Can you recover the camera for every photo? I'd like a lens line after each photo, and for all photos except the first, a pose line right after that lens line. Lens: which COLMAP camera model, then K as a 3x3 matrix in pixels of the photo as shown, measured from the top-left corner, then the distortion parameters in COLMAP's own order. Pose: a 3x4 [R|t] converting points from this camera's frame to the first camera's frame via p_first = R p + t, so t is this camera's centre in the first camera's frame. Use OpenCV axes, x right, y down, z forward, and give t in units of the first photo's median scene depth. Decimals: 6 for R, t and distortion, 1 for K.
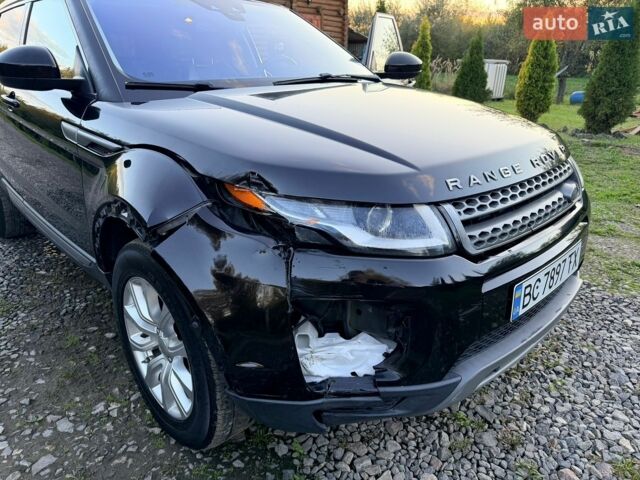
lens RADIAL K [[436.4, 0, 339.0], [0, 436.4, 241.2], [0, 0, 1]] dist [0.106981, -0.180463]
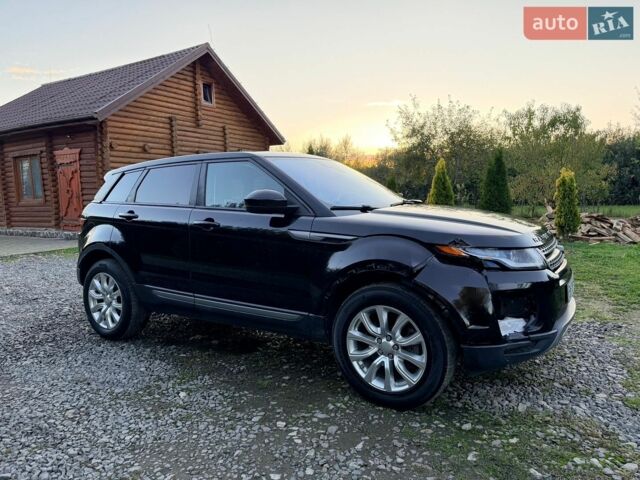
lens RADIAL K [[438.1, 0, 322.1], [0, 438.1, 238.9], [0, 0, 1]] dist [0.073553, -0.088437]
pose [[0.967052, -0.057486, 0.248005, -1.359790], [0.126412, 0.954018, -0.271788, 0.346527], [-0.220978, 0.294184, 0.929852, -0.872294]]
